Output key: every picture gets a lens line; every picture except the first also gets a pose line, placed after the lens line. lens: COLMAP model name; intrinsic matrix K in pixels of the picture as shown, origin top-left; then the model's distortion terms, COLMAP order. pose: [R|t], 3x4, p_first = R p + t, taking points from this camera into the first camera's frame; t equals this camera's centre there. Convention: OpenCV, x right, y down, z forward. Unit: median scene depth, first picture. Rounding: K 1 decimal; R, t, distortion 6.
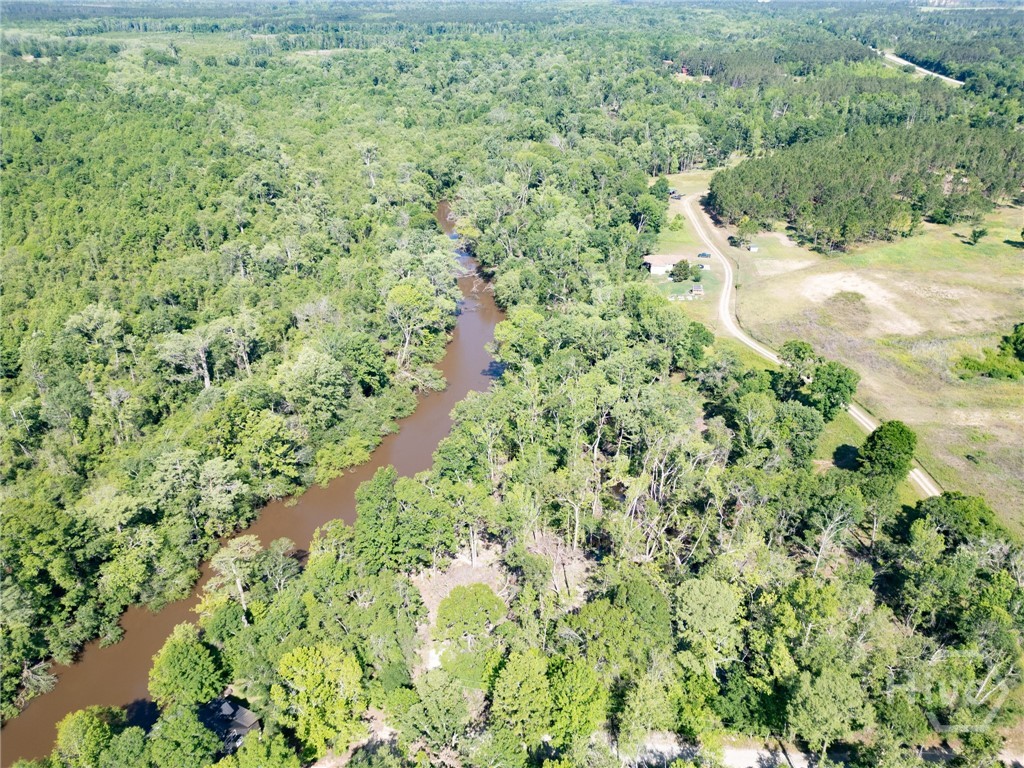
lens RADIAL K [[720.1, 0, 509.5], [0, 720.1, 383.0], [0, 0, 1]] dist [0.051527, -0.032759]
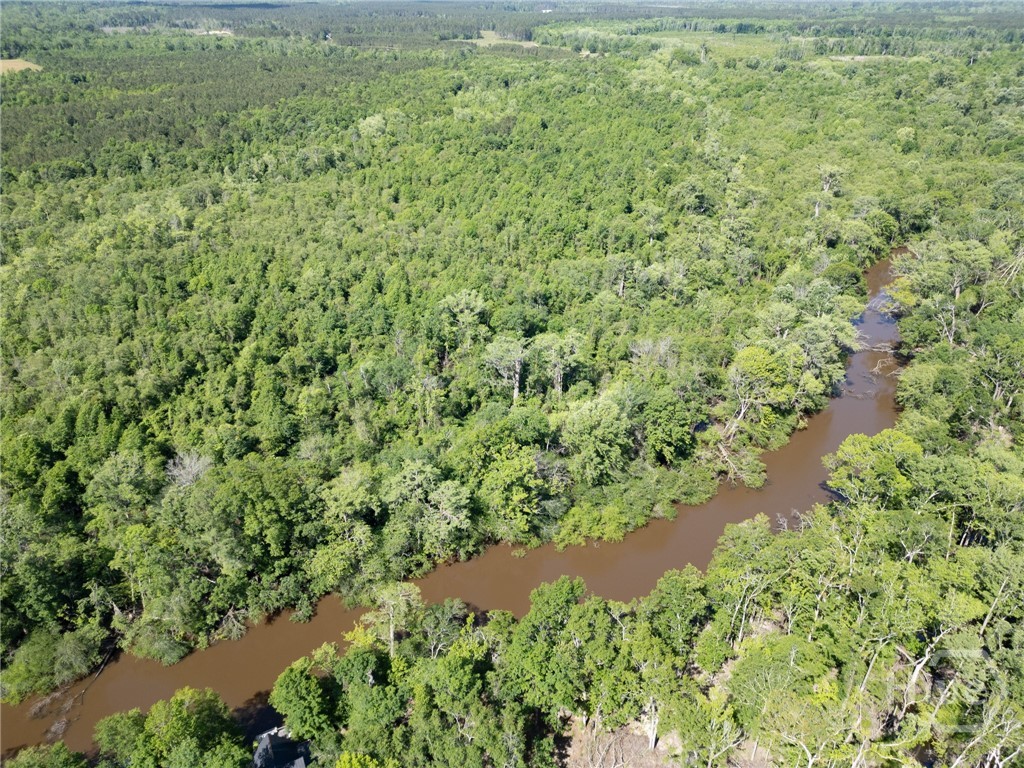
lens RADIAL K [[720.1, 0, 510.0], [0, 720.1, 384.8], [0, 0, 1]] dist [0.051527, -0.032759]
pose [[0.787084, 0.298901, -0.539590, 0.068104], [-0.298498, 0.950074, 0.090874, -0.066621], [0.539813, 0.089541, 0.837009, 0.121706]]
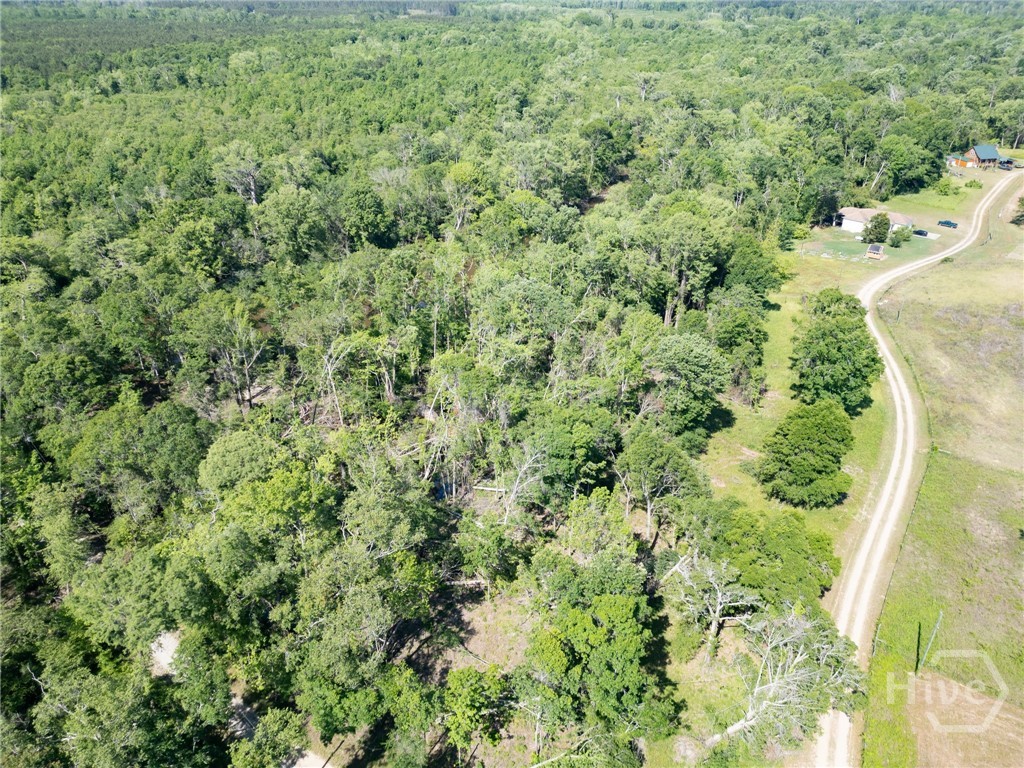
lens RADIAL K [[720.1, 0, 507.9], [0, 720.1, 383.8], [0, 0, 1]] dist [0.051527, -0.032759]
pose [[0.816710, 0.279329, -0.504936, 0.342897], [-0.277197, 0.957371, 0.081261, 0.035894], [0.506109, 0.073600, 0.859323, 0.191950]]
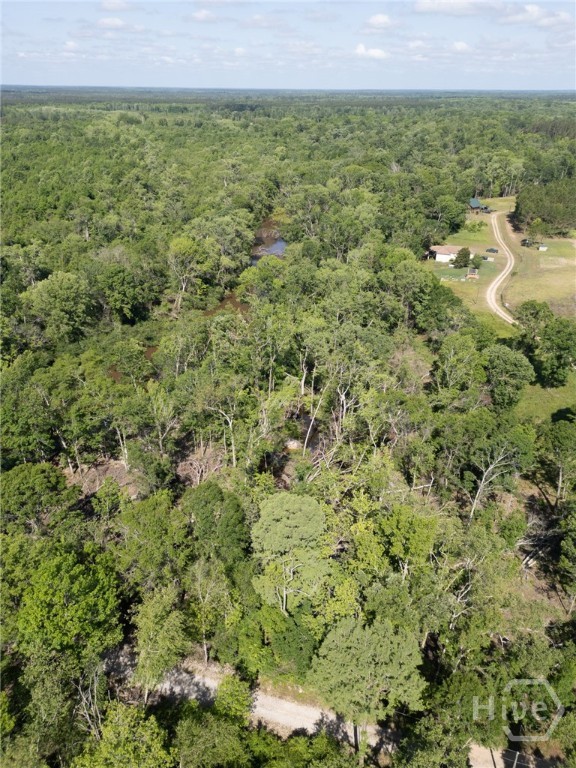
lens RADIAL K [[540.1, 0, 285.9], [0, 540.1, 386.4], [0, 0, 1]] dist [0.051527, -0.032759]
pose [[0.977792, 0.102588, -0.182753, 0.145458], [-0.103617, 0.994609, 0.003939, 0.058254], [0.182172, 0.015085, 0.983151, 0.152298]]
